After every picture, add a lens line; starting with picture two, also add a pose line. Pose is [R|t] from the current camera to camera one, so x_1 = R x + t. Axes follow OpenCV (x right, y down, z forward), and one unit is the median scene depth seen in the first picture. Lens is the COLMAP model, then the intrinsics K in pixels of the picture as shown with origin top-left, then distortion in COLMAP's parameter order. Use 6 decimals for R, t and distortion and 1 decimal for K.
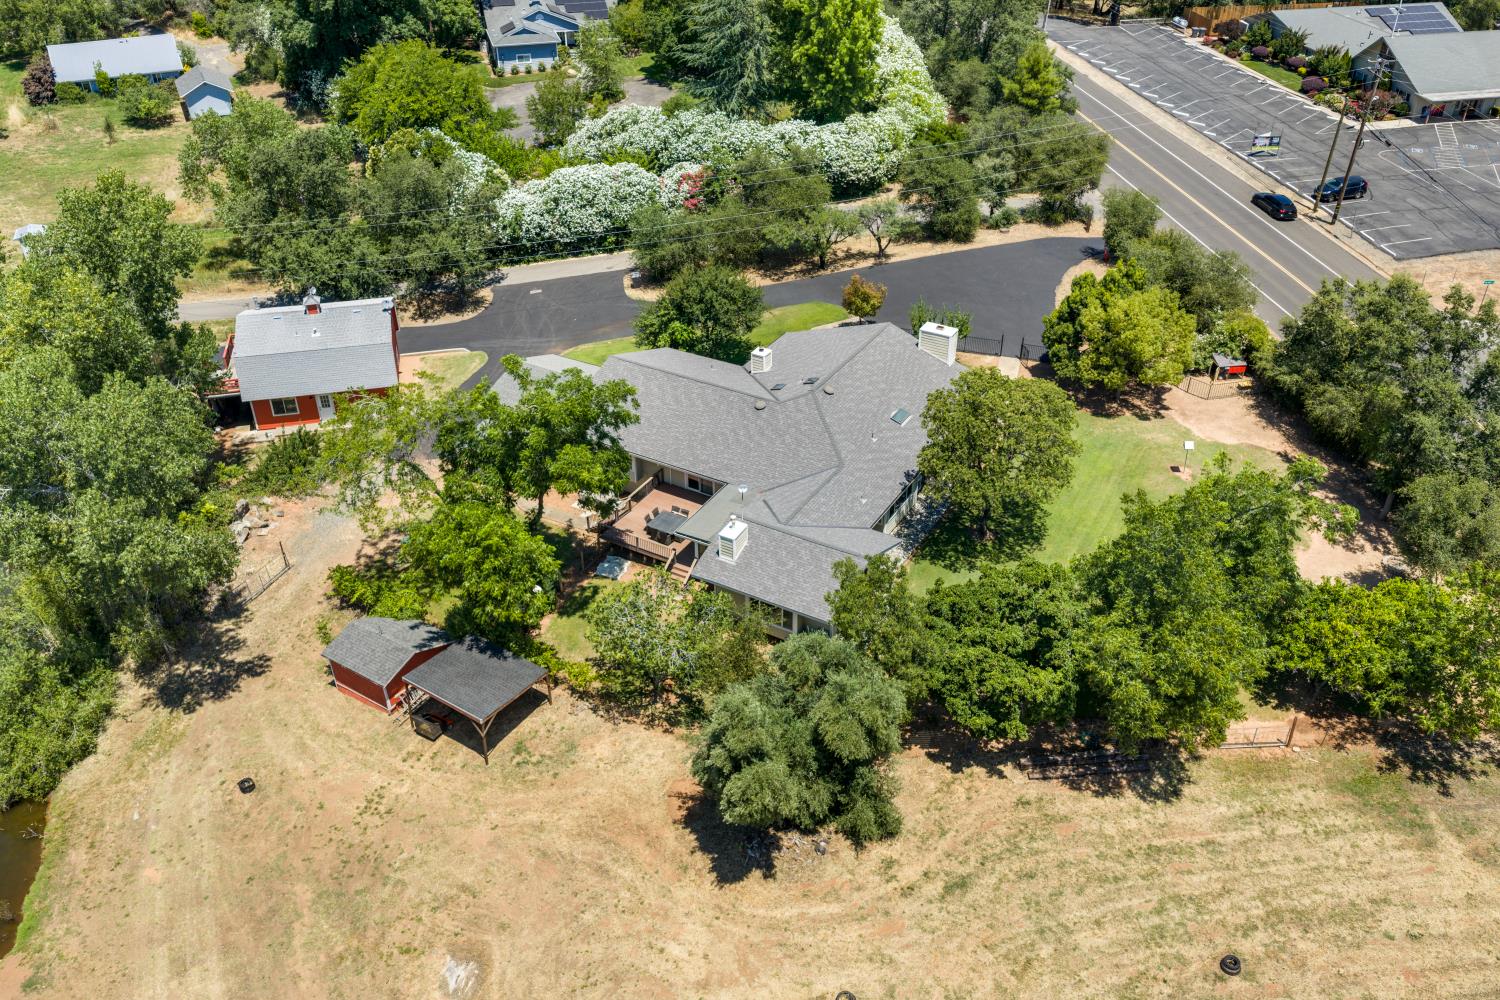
lens RADIAL K [[1245.3, 0, 747.4], [0, 1245.3, 495.3], [0, 0, 1]] dist [0.020997, -0.032104]
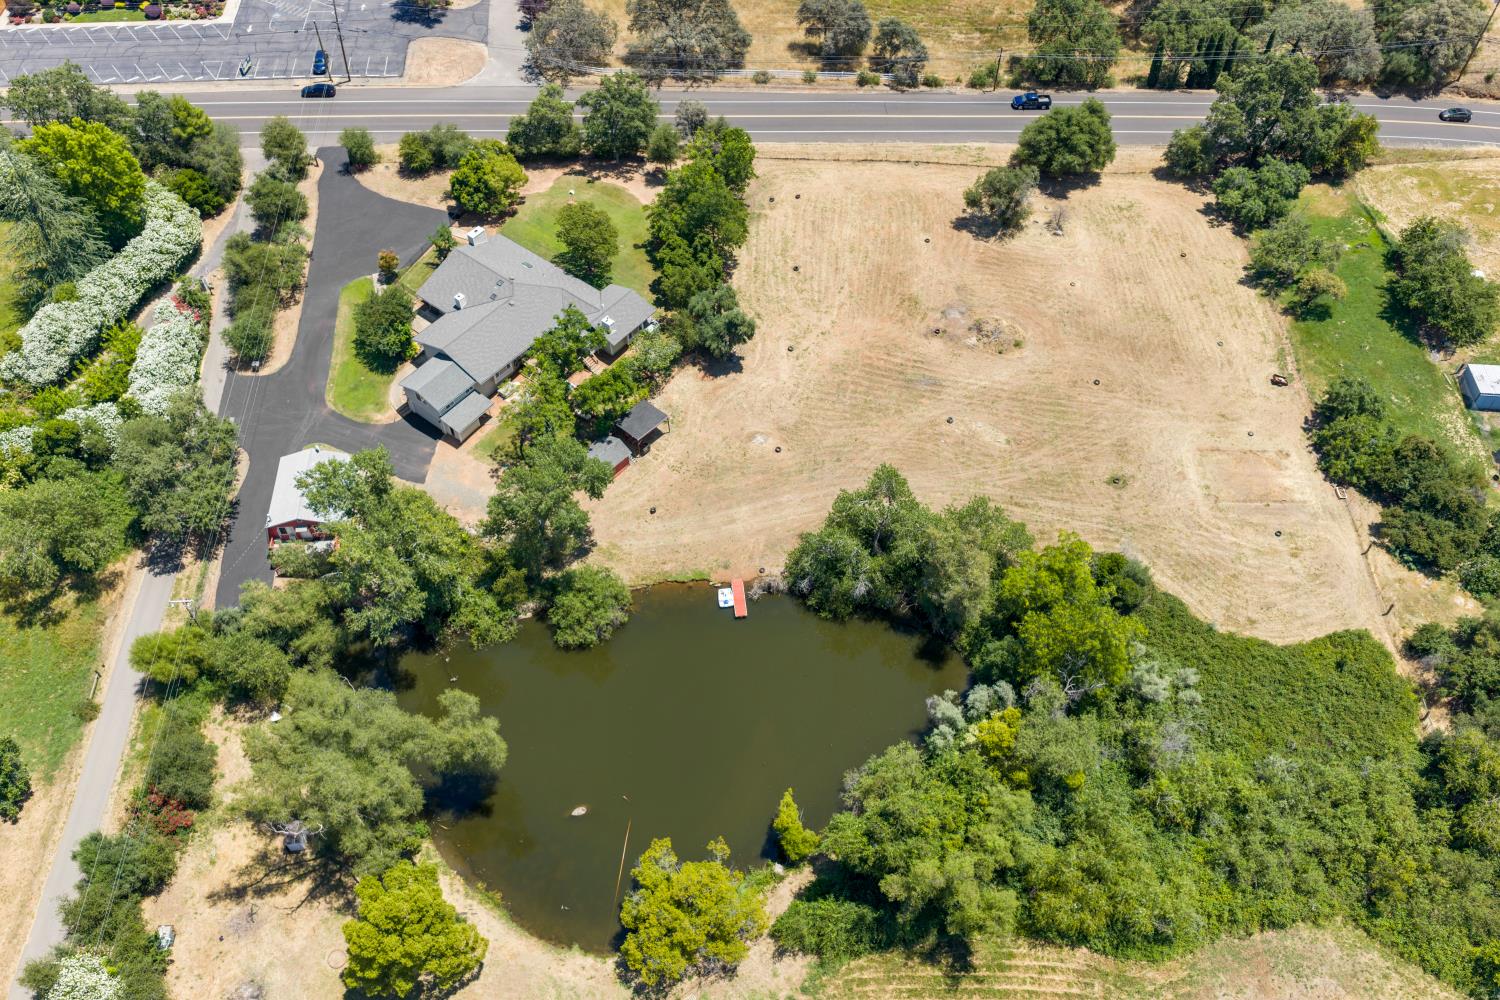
lens RADIAL K [[1245.3, 0, 746.0], [0, 1245.3, 514.7], [0, 0, 1]] dist [0.020997, -0.032104]
pose [[0.153434, -0.780773, 0.605683, -1.516382], [0.552430, 0.575985, 0.602546, -0.935350], [-0.819316, 0.242147, 0.519698, -0.362219]]
